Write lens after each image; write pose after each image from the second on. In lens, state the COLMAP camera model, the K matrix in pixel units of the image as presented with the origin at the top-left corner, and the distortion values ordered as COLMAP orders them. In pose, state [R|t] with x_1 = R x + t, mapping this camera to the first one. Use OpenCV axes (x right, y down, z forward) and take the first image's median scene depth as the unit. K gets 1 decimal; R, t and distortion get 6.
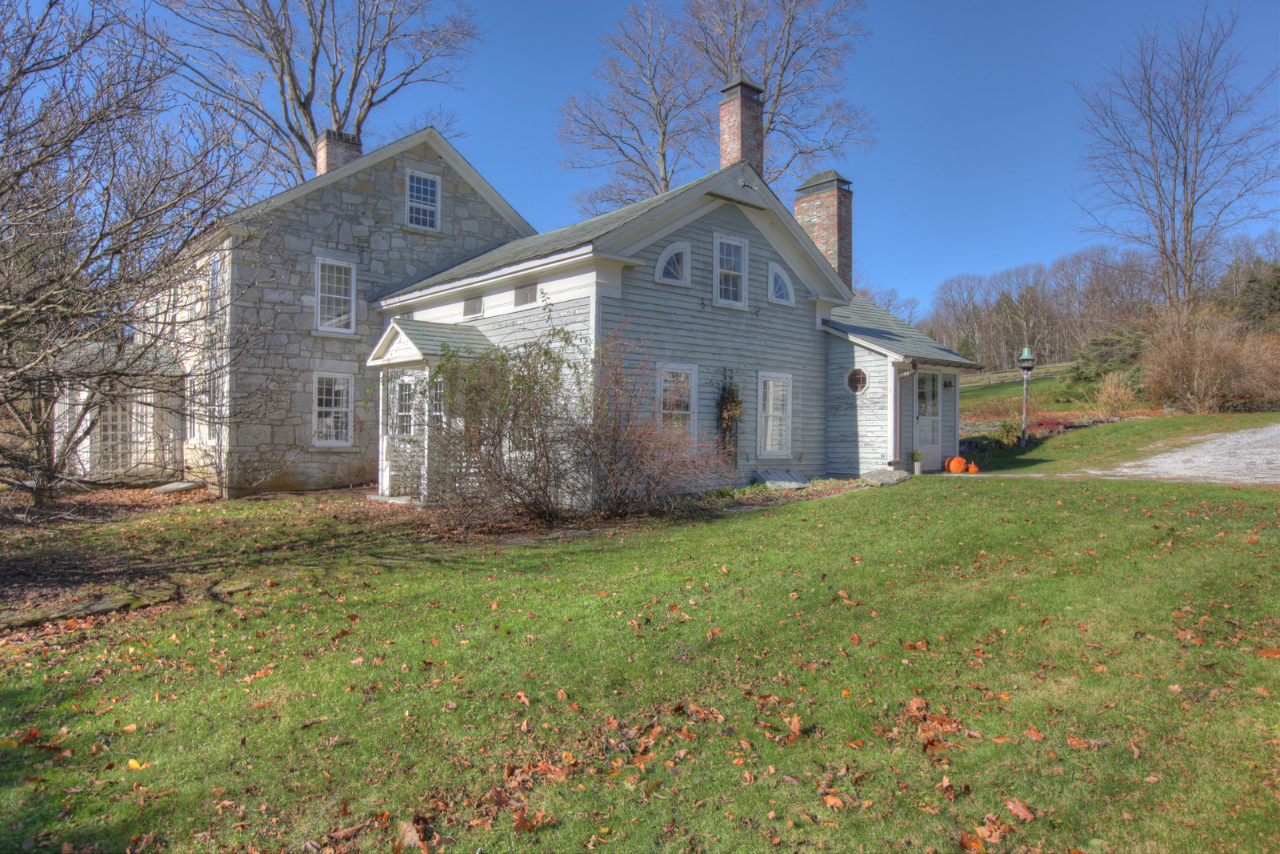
lens RADIAL K [[792.7, 0, 640.0], [0, 792.7, 427.0], [0, 0, 1]] dist [-0.051170, 0.053173]
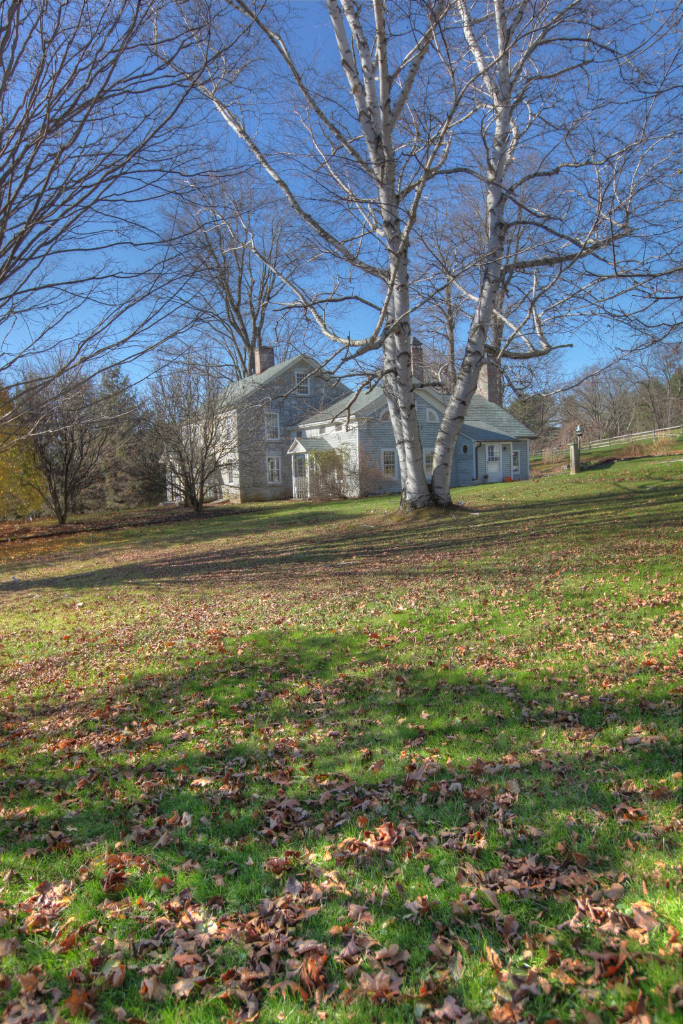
lens RADIAL K [[634.2, 0, 341.5], [0, 634.2, 512.0], [0, 0, 1]] dist [-0.051170, 0.053173]
pose [[0.977347, -0.032028, -0.209205, 0.322931], [0.040775, 0.998460, 0.037629, 0.057513], [0.207677, -0.045307, 0.977148, -1.226569]]
